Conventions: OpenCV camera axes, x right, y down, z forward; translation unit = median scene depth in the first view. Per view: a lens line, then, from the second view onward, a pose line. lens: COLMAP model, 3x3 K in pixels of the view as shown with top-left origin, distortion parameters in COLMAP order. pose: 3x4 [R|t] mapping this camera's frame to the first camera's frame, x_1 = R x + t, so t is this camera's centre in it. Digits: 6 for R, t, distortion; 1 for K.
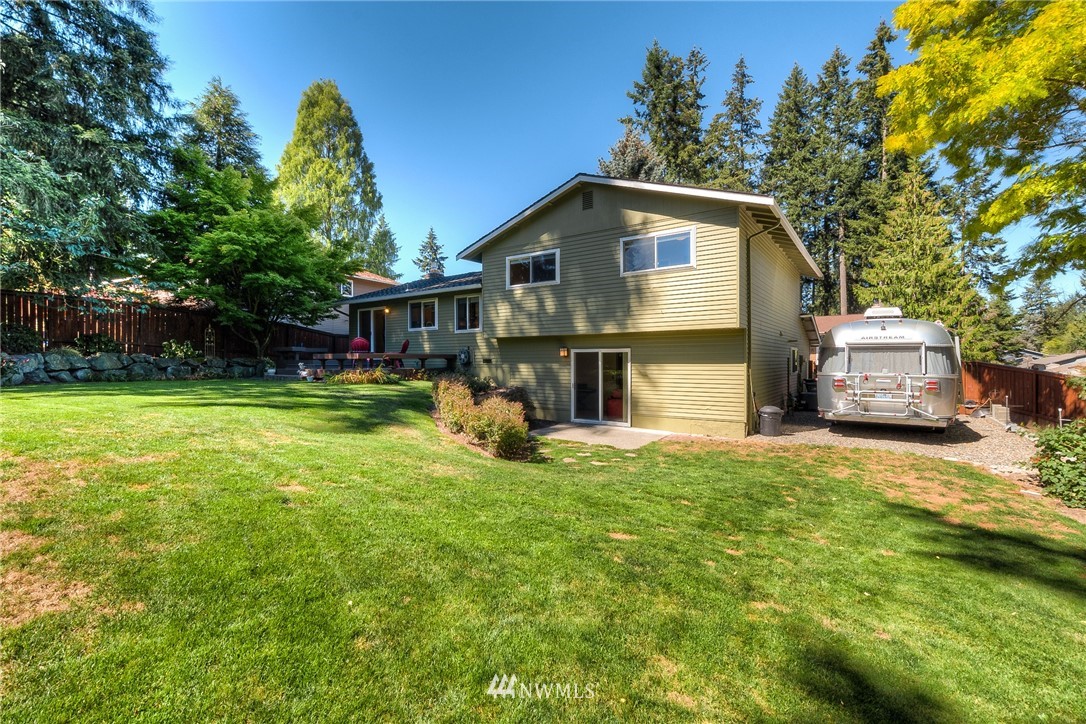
lens RADIAL K [[472.3, 0, 543.1], [0, 472.3, 361.7], [0, 0, 1]] dist [0.000585, 0.001397]
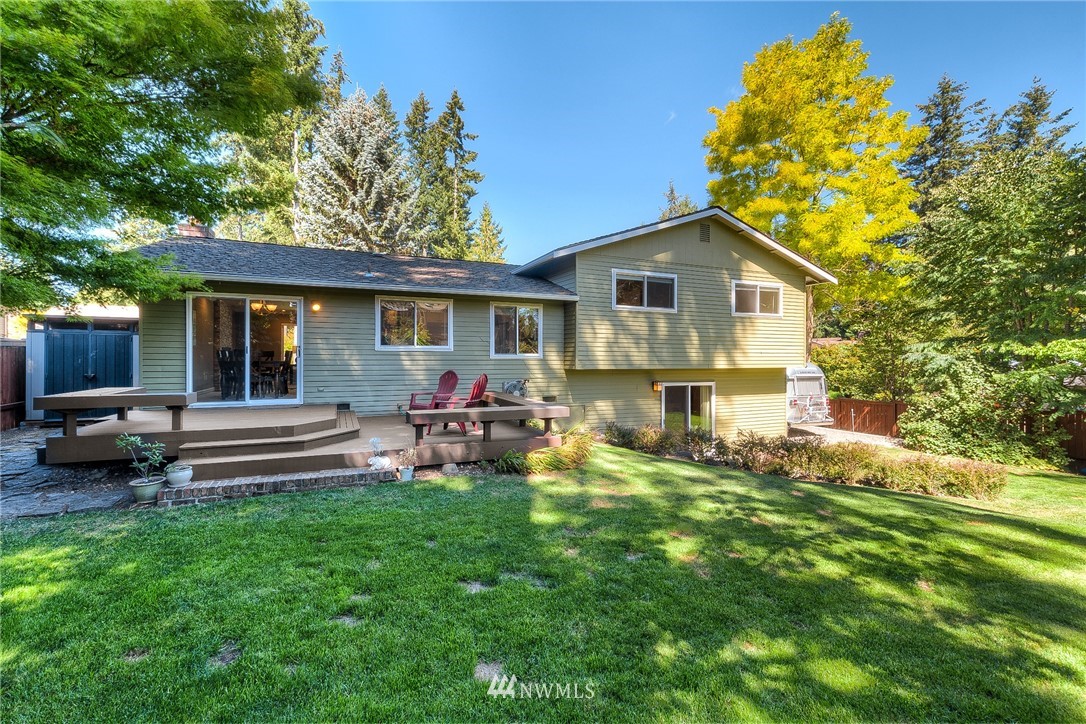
lens RADIAL K [[472.3, 0, 543.0], [0, 472.3, 360.1], [0, 0, 1]] dist [0.000585, 0.001397]
pose [[0.507529, 0.006404, 0.861611, -0.857928], [0.005023, 0.999933, -0.010391, -0.062257], [-0.861620, 0.009601, 0.507463, 0.730548]]
